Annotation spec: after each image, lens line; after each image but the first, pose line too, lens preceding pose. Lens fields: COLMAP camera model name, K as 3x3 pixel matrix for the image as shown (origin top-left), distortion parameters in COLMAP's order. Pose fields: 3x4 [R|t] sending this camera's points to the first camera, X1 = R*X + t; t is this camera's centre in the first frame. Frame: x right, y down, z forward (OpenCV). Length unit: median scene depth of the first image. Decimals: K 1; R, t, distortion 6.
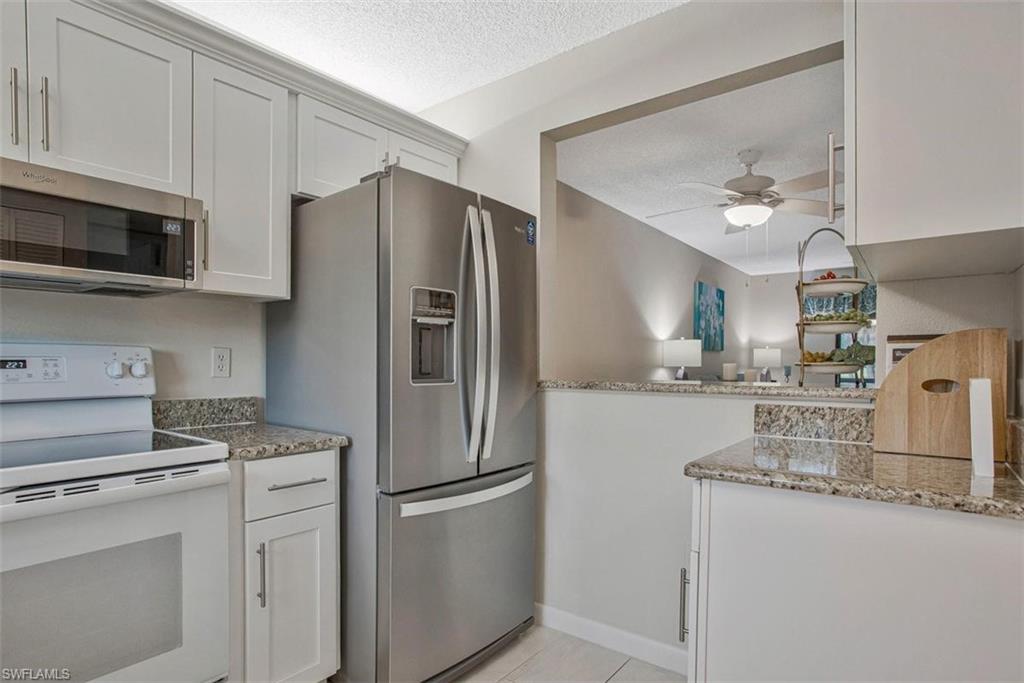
lens RADIAL K [[531.3, 0, 497.2], [0, 531.3, 359.3], [0, 0, 1]] dist [-0.051441, 0.013623]
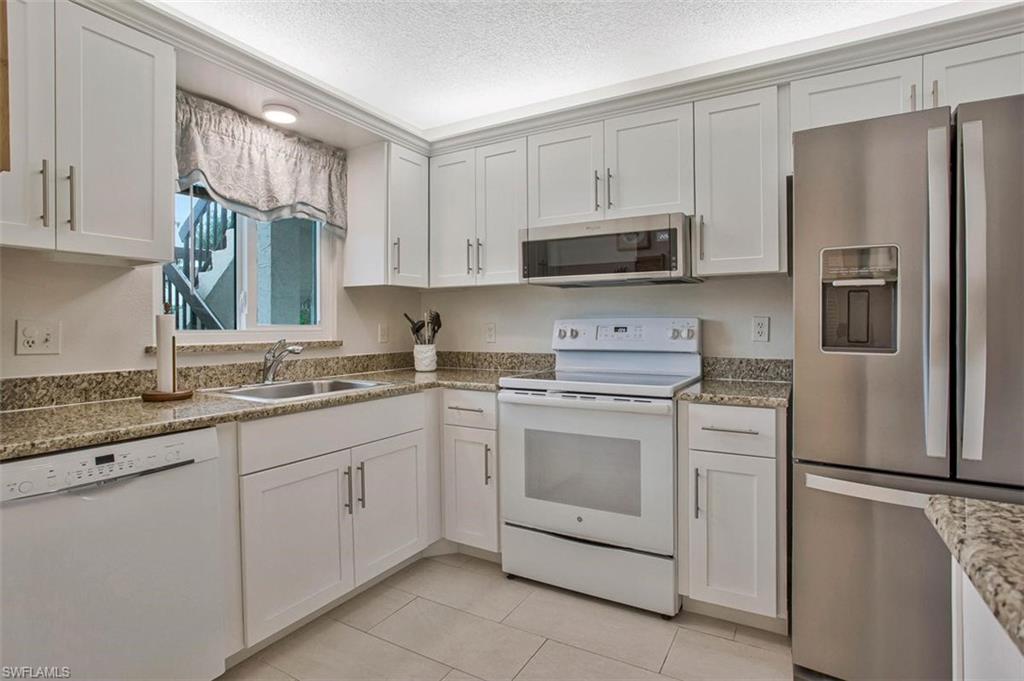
lens RADIAL K [[531.3, 0, 511.2], [0, 531.3, 300.7], [0, 0, 1]] dist [-0.051441, 0.013623]
pose [[0.159843, -0.049425, -0.985904, 0.675791], [0.001846, 0.998759, -0.049770, 0.001153], [0.987141, 0.006135, 0.159735, 0.294471]]
